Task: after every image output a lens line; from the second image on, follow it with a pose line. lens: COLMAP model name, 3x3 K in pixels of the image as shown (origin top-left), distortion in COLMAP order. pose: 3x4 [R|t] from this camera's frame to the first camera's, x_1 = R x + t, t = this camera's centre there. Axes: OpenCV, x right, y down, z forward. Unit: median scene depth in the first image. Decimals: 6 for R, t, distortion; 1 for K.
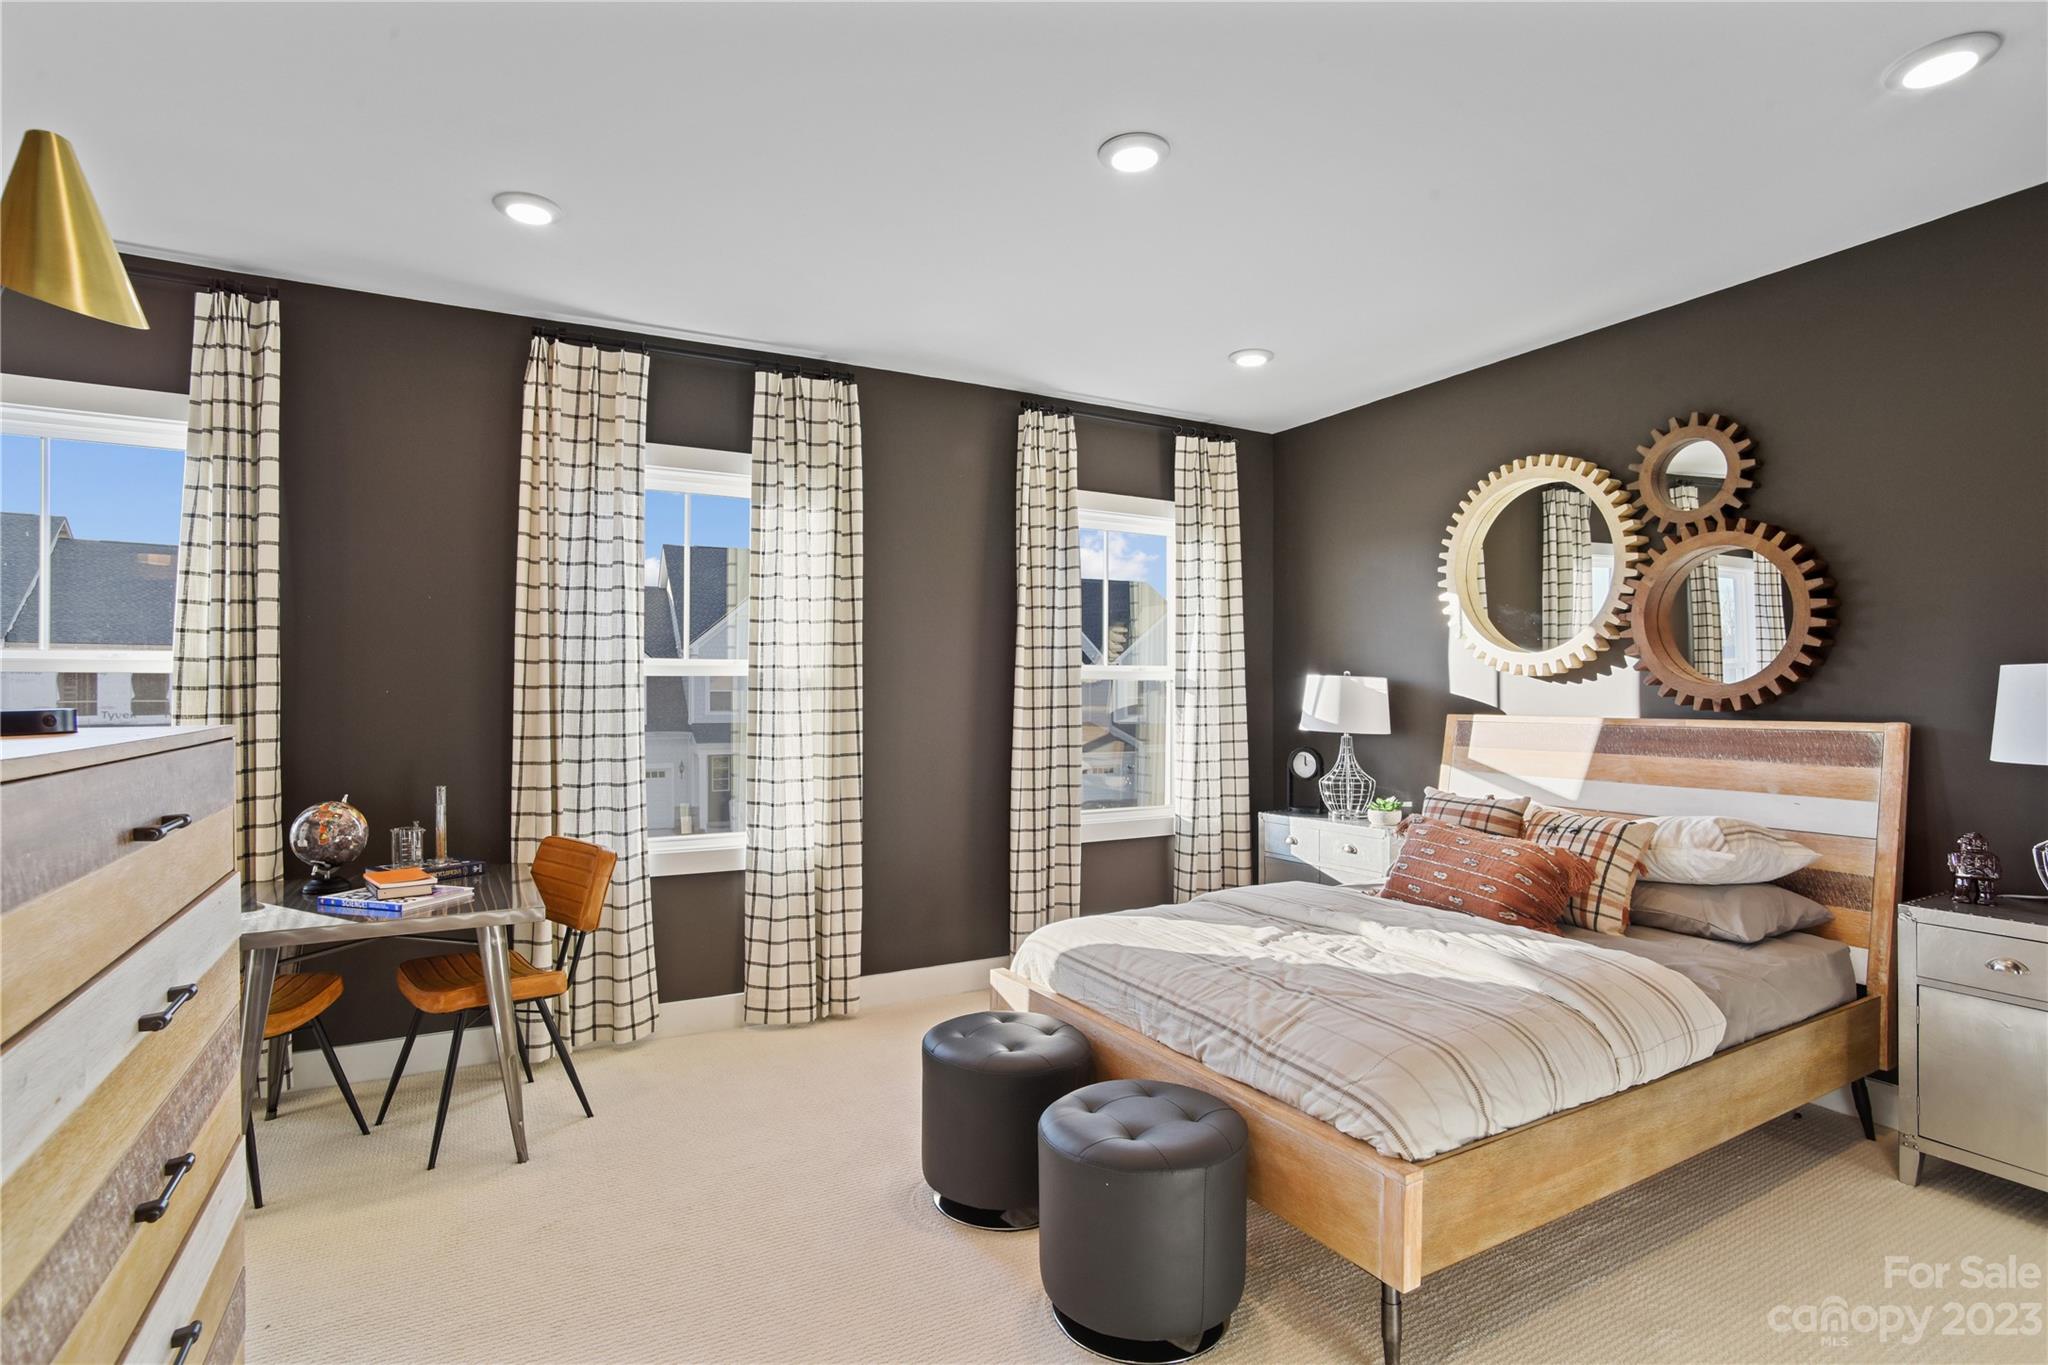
lens RADIAL K [[1000.5, 0, 1026.1], [0, 1000.5, 681.8], [0, 0, 1]] dist [-0.051104, 0.005363]
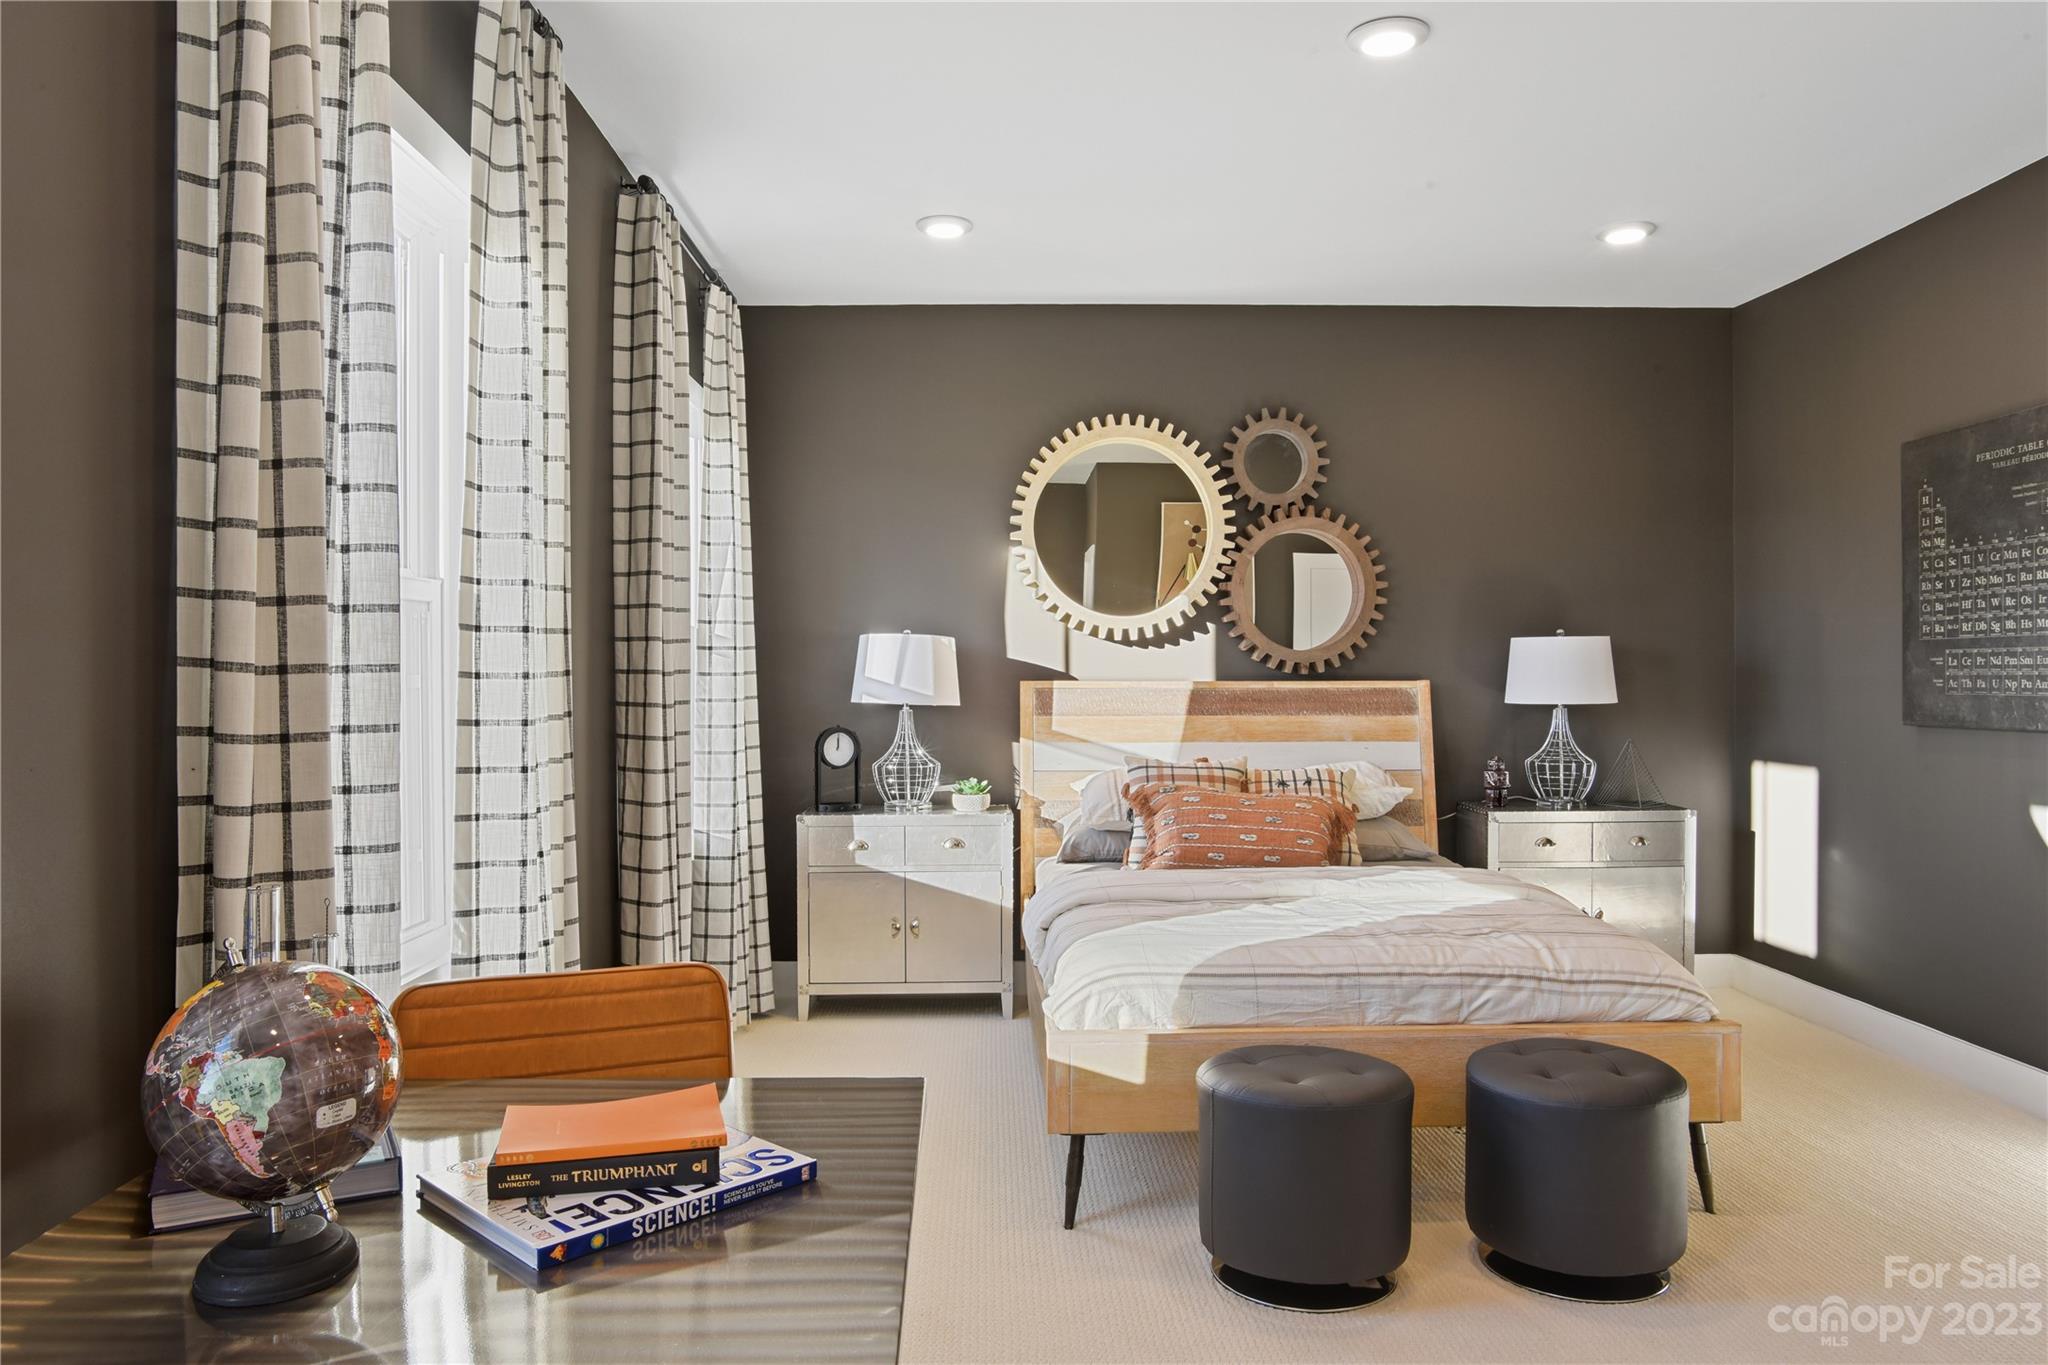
lens RADIAL K [[1356.6, 0, 1024.5], [0, 1356.6, 681.6], [0, 0, 1]] dist [-0.025460, 0.000610]
pose [[0.474777, -0.004867, 0.880093, -0.793738], [-0.009712, 0.999895, 0.010769, 0.024107], [-0.880053, -0.013660, 0.474680, 0.498131]]
